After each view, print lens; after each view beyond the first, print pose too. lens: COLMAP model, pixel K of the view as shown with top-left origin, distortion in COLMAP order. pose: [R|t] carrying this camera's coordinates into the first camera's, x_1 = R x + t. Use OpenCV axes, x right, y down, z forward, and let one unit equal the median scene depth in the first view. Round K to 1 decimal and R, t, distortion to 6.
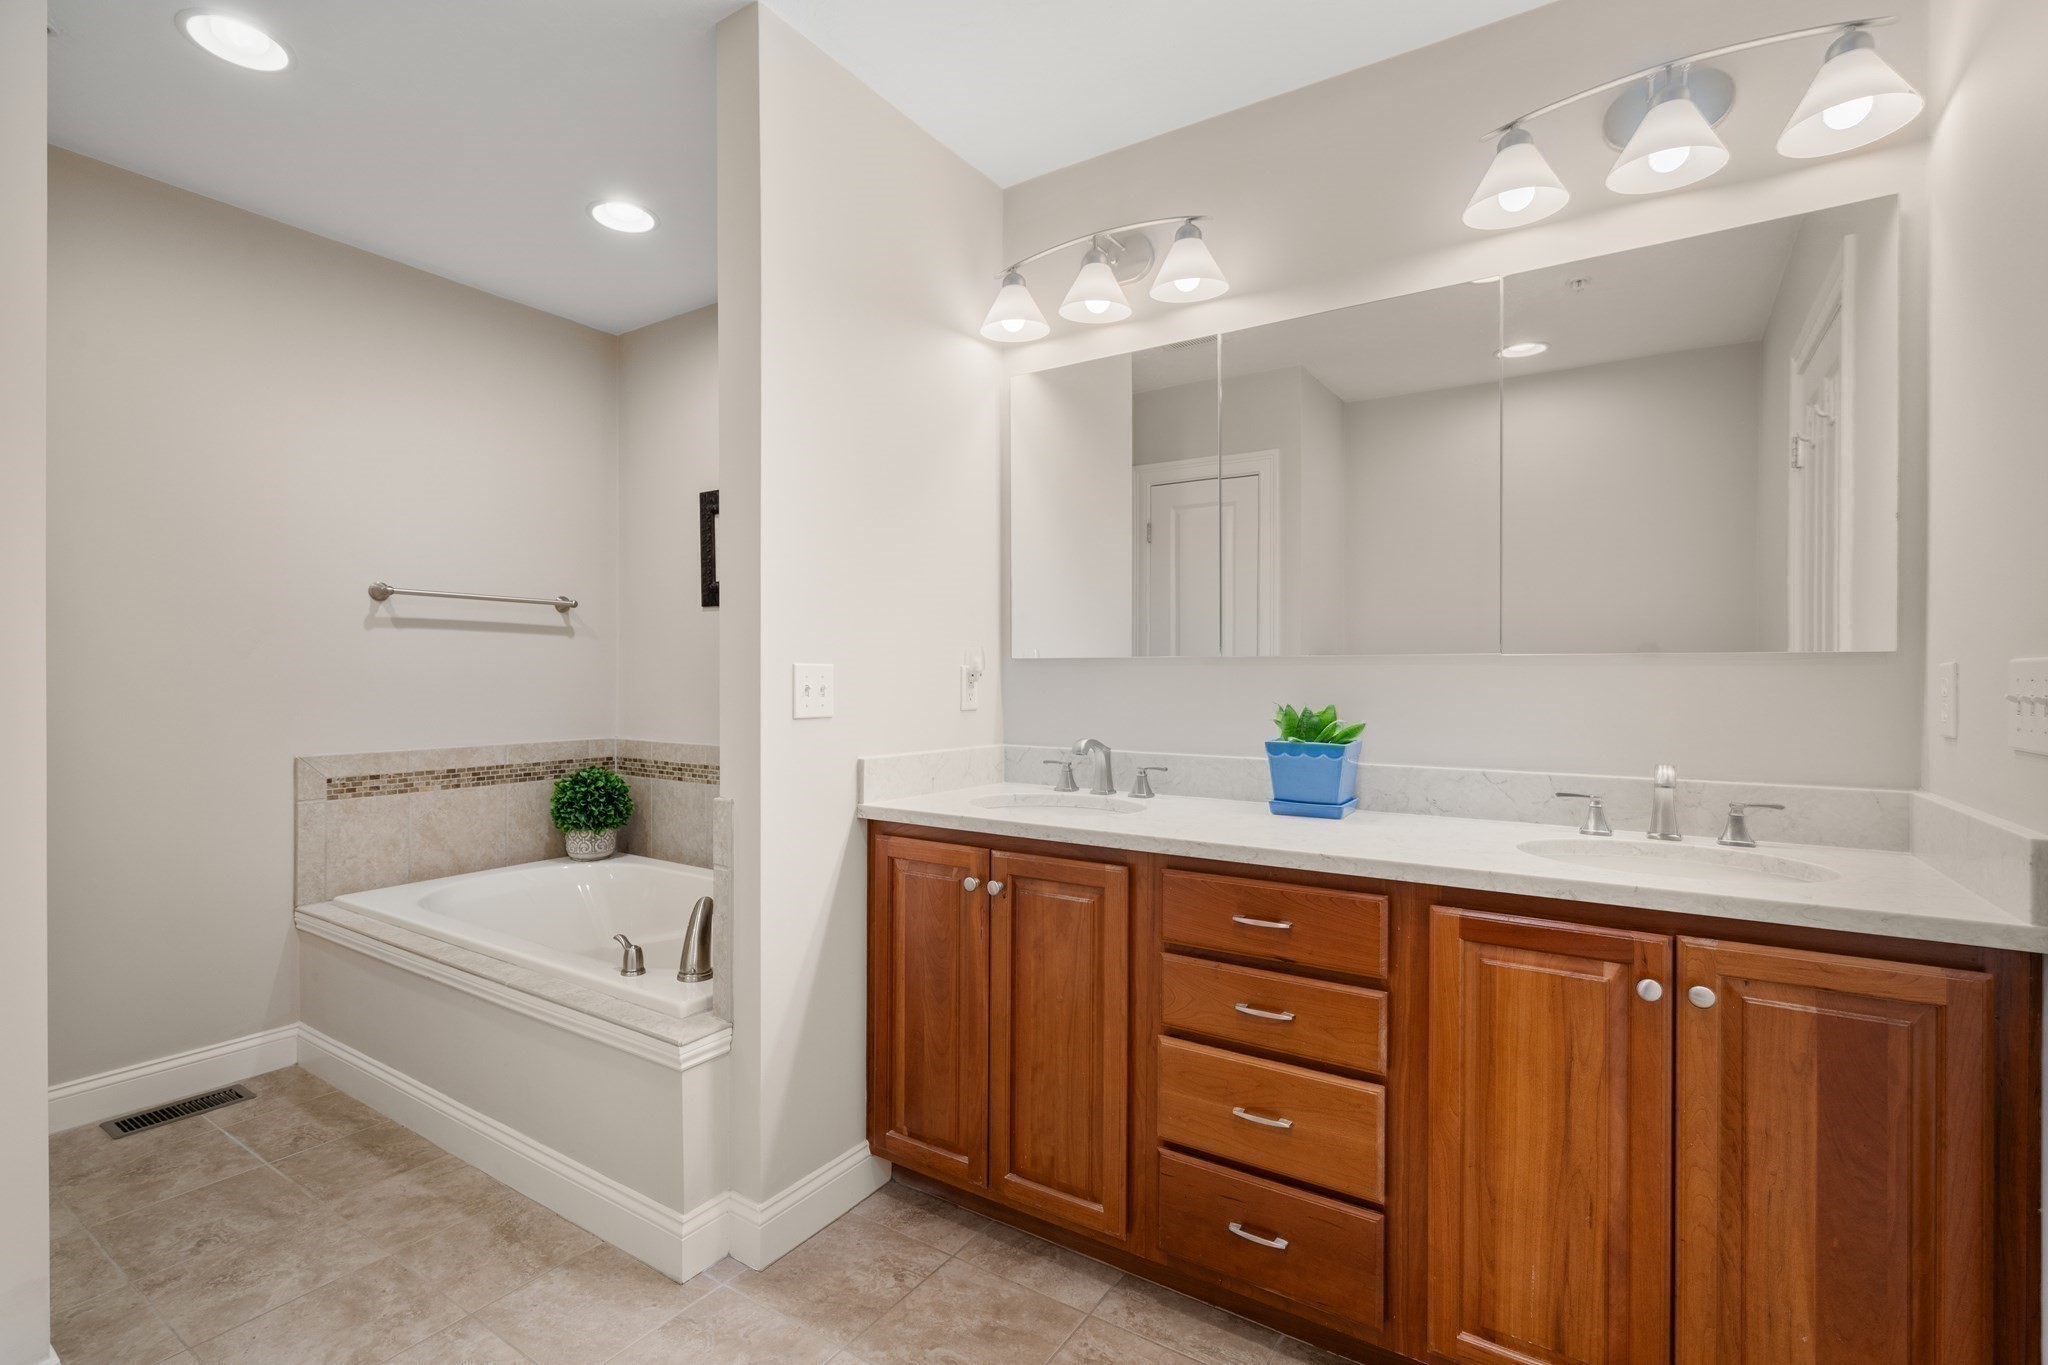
lens RADIAL K [[928.0, 0, 1020.6], [0, 928.0, 689.6], [0, 0, 1]] dist [-0.004997, 0.000477]
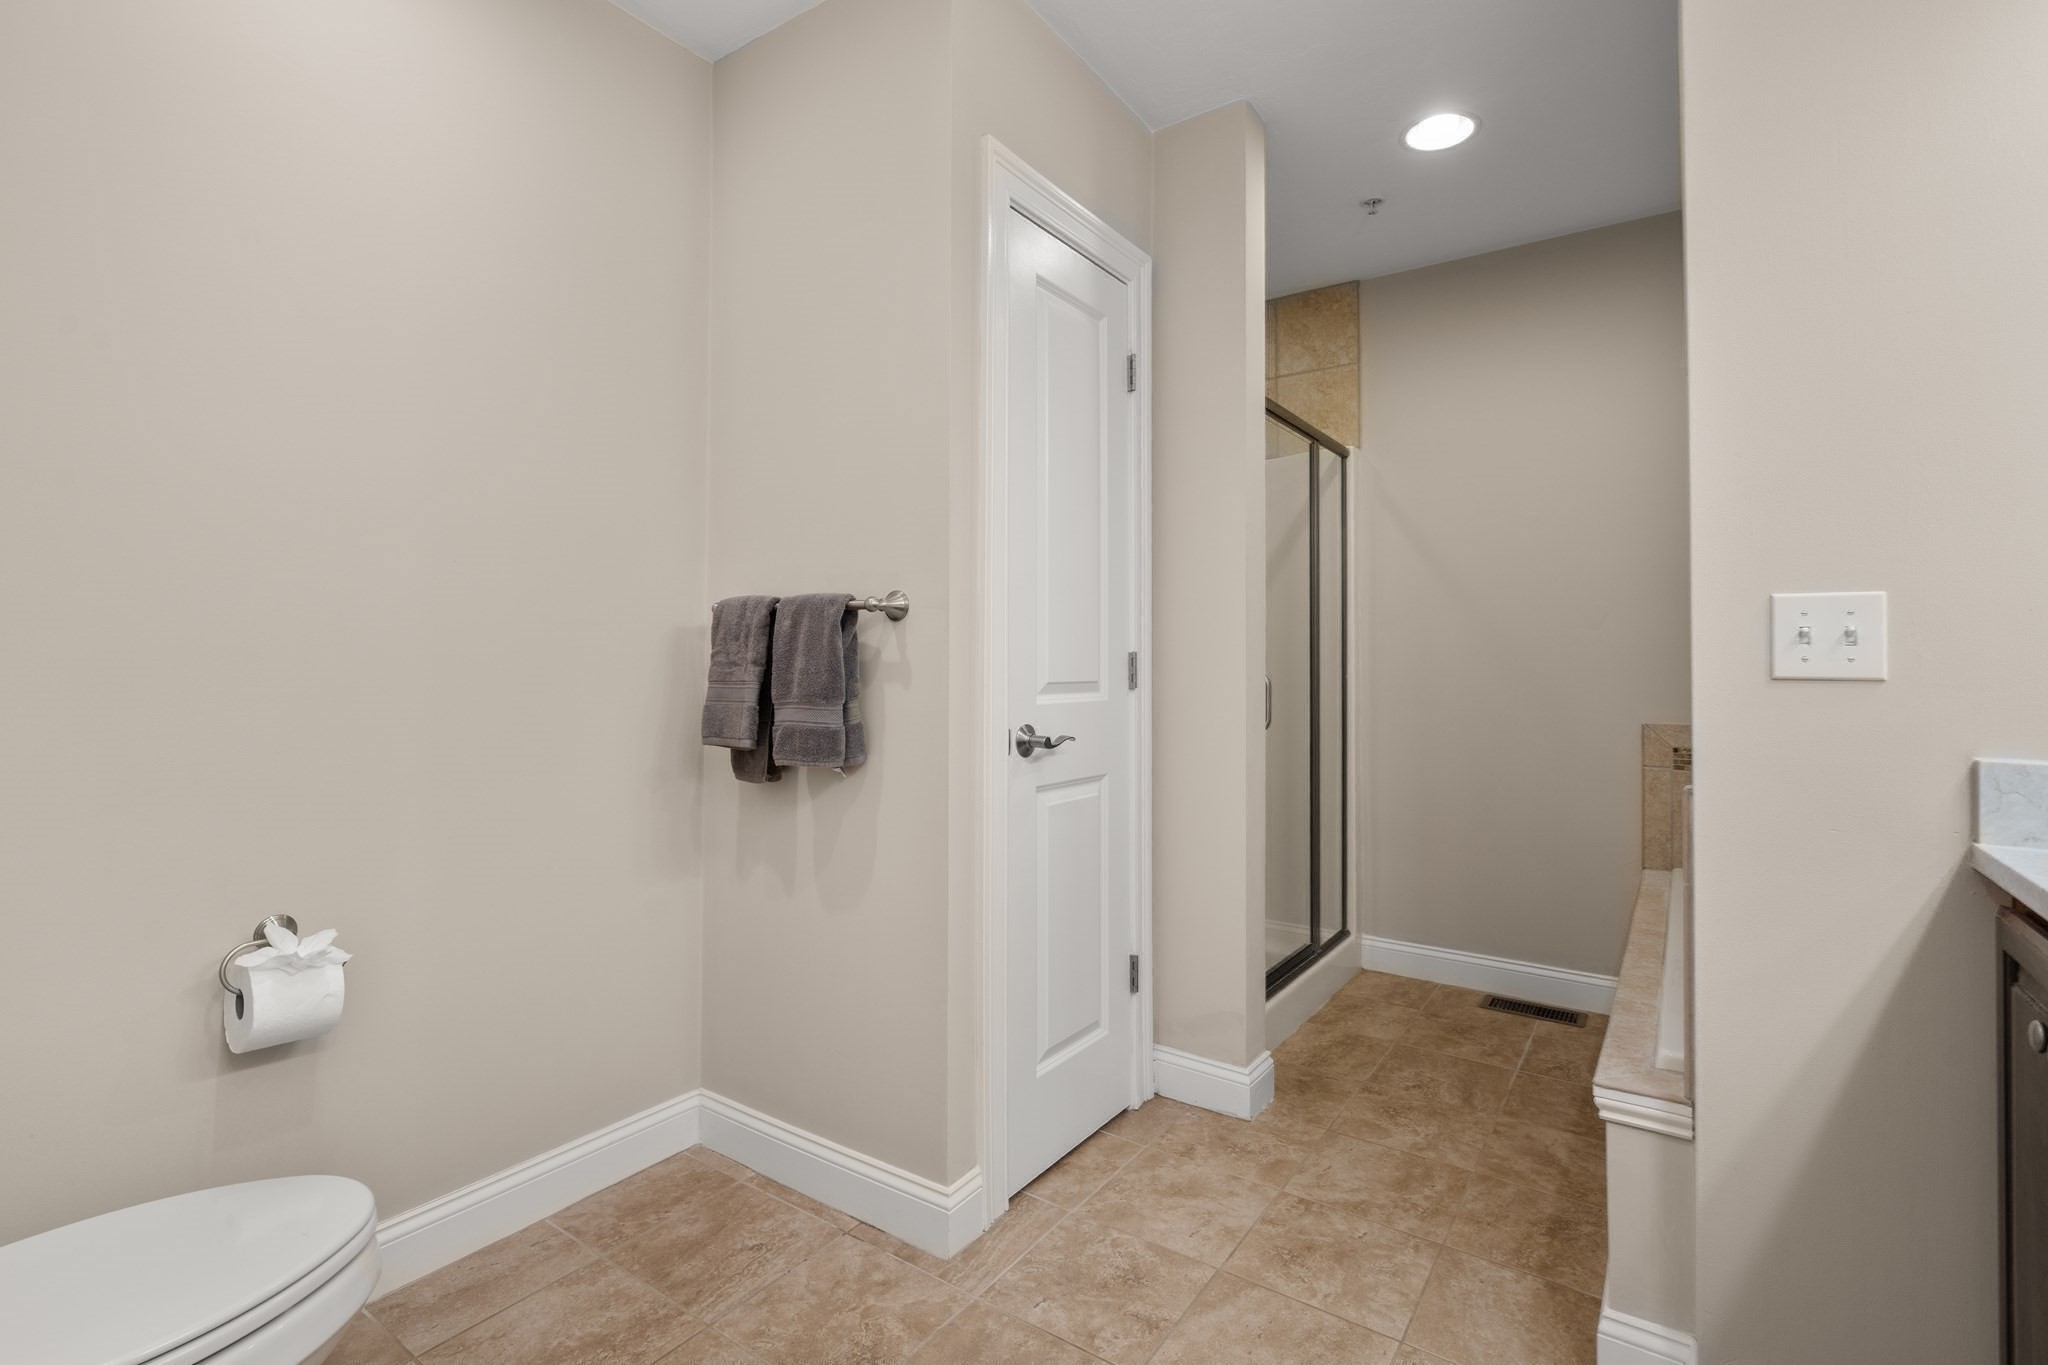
lens RADIAL K [[942.0, 0, 1024.0], [0, 942.0, 682.5], [0, 0, 1]] dist [0.016001, 0.000082]
pose [[-0.034541, 0.015754, -0.999279, 0.409745], [-0.015865, 0.999741, 0.016309, 0.029340], [0.999277, 0.016417, -0.034282, 0.476145]]
